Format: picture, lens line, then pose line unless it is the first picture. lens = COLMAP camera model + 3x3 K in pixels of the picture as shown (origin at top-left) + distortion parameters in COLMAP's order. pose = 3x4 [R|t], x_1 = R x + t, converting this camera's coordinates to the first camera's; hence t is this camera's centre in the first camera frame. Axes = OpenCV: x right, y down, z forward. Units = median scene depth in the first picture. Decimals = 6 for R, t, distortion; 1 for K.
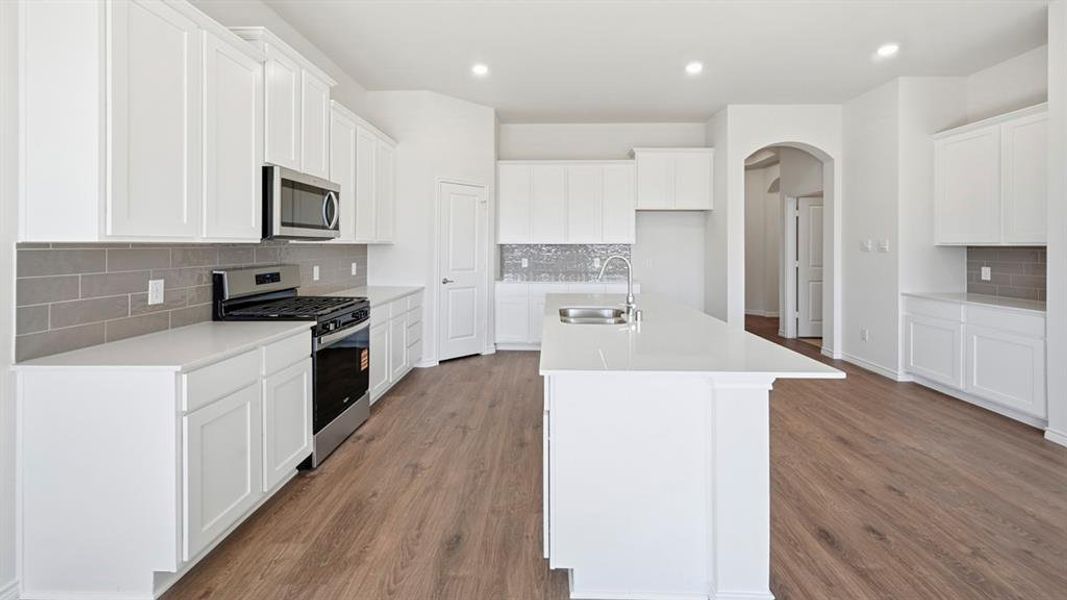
lens RADIAL K [[427.8, 0, 535.6], [0, 427.8, 247.4], [0, 0, 1]] dist [0.002497, 0.000489]
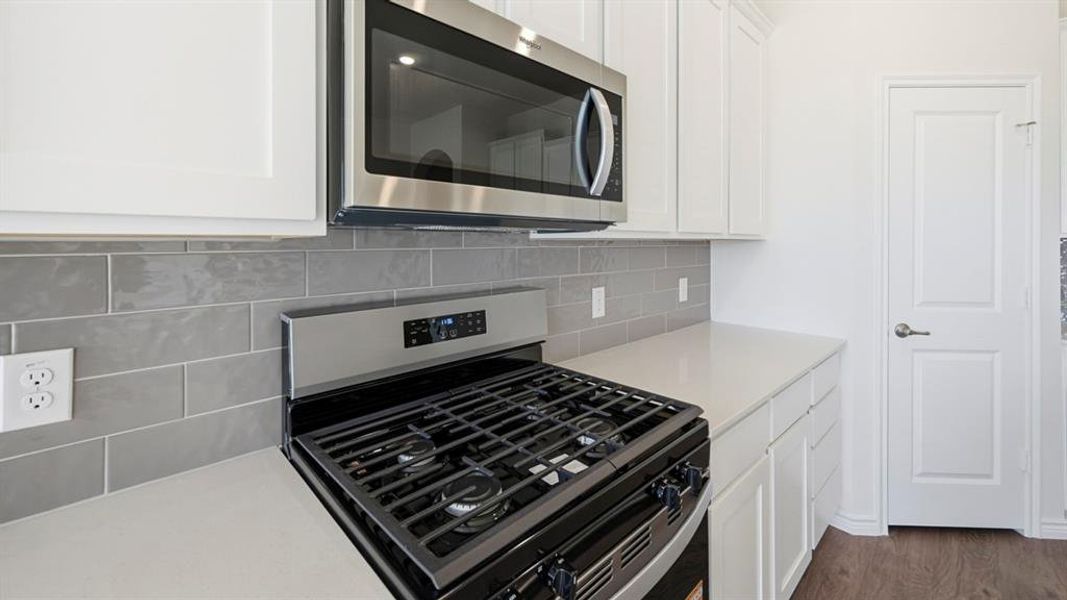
lens RADIAL K [[427.8, 0, 535.6], [0, 427.8, 247.4], [0, 0, 1]] dist [0.002497, 0.000489]
pose [[0.714546, -0.003351, -0.699581, -0.202989], [0.004055, 0.999992, -0.000648, -0.000527], [0.699577, -0.002374, 0.714553, 0.538982]]
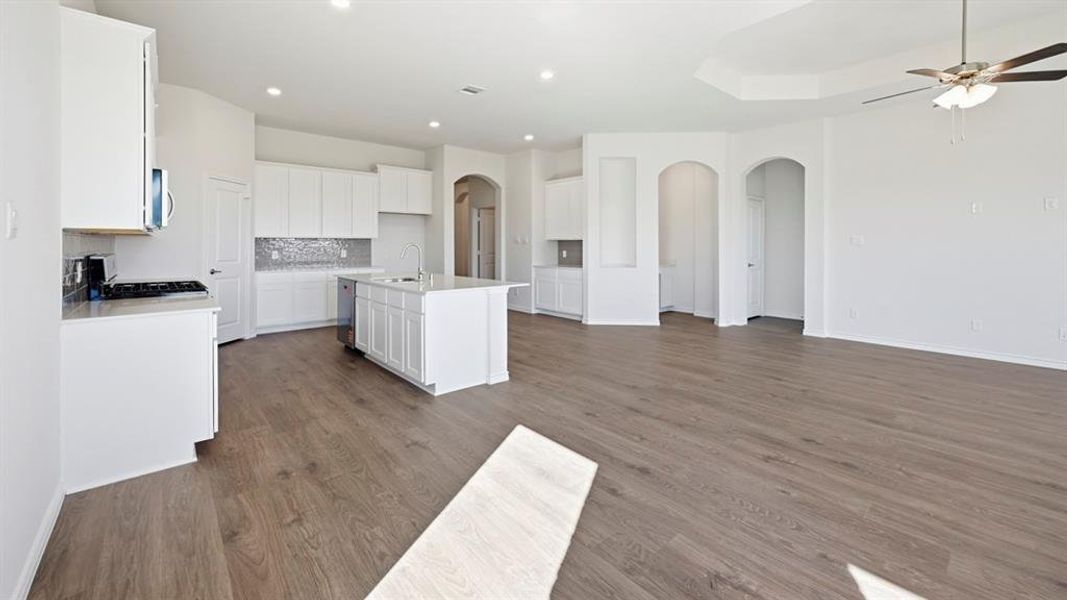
lens RADIAL K [[430.4, 0, 534.8], [0, 430.4, 246.7], [0, 0, 1]] dist [0.000330, 0.000194]
pose [[0.737373, -0.004731, 0.675470, -0.395248], [0.002406, 0.999988, 0.004377, 0.016492], [-0.675482, -0.001603, 0.737375, -0.373939]]
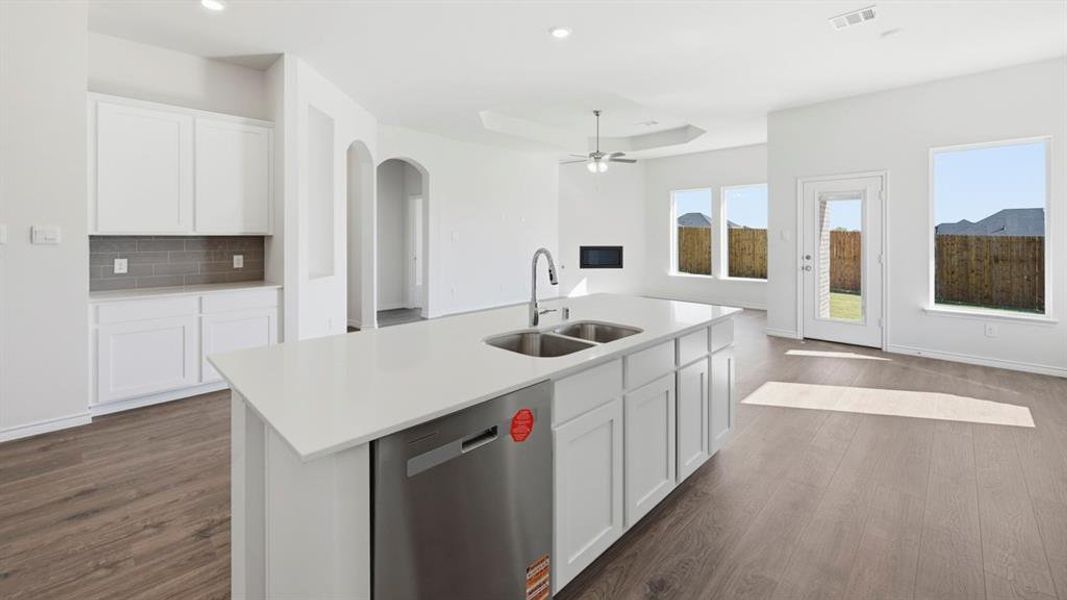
lens RADIAL K [[433.0, 0, 536.1], [0, 433.0, 239.9], [0, 0, 1]] dist [0.001005, -0.000127]
pose [[-0.735878, -0.010124, 0.677039, -0.204644], [0.000849, 0.999874, 0.015874, -0.007627], [-0.677114, 0.012256, -0.735776, 1.030317]]
